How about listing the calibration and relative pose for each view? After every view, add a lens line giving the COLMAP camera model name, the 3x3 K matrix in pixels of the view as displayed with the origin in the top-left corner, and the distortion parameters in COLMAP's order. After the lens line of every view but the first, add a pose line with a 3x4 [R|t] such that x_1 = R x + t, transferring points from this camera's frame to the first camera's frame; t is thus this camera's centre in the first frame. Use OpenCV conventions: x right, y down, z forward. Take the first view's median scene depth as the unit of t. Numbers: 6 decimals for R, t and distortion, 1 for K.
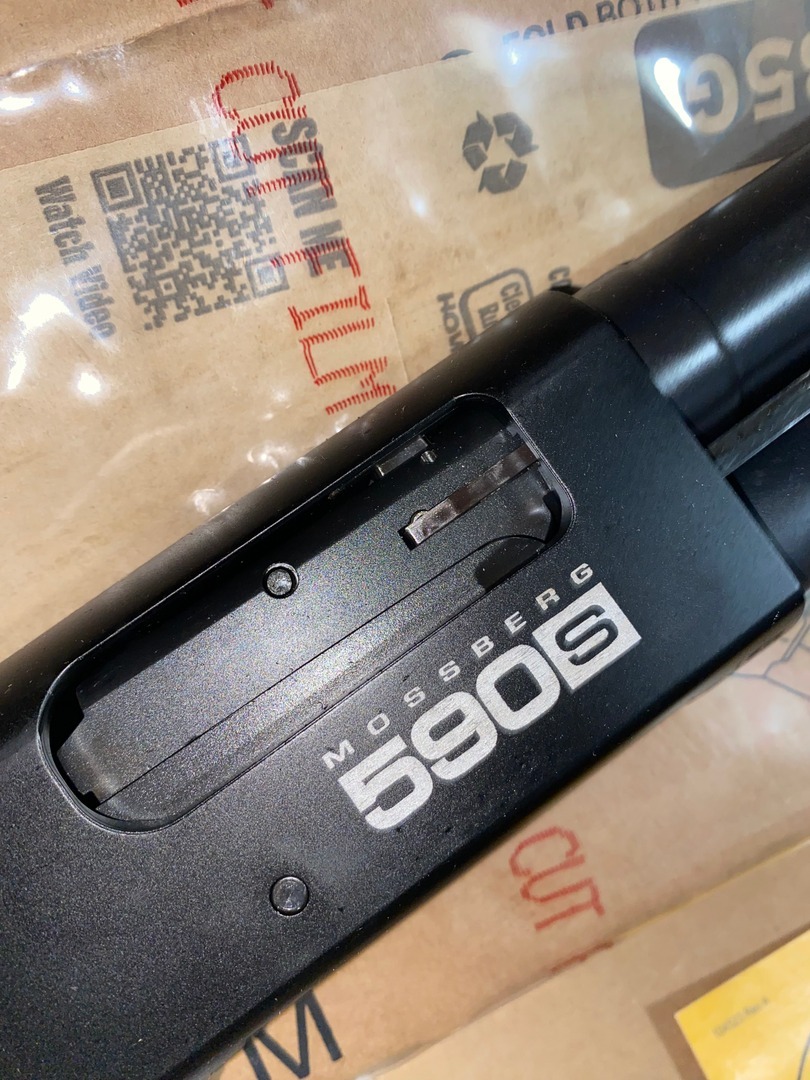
lens RADIAL K [[839.8, 0, 404.1], [0, 839.8, 538.2], [0, 0, 1]] dist [-0.033122, -0.000625]
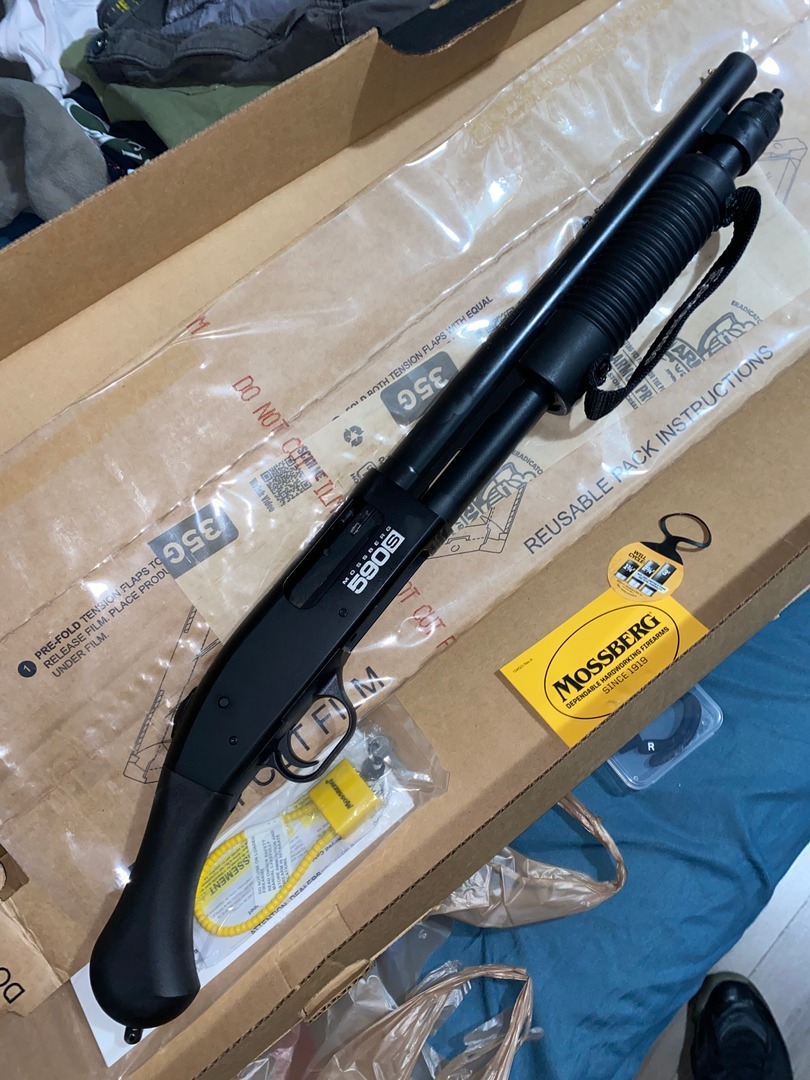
lens RADIAL K [[821.3, 0, 409.9], [0, 821.3, 544.5], [0, 0, 1]] dist [-0.016299, -0.002914]
pose [[0.948624, -0.293833, -0.117363, 0.732609], [0.275622, 0.949563, -0.149541, 0.731209], [0.155384, 0.109511, 0.981765, -2.943242]]
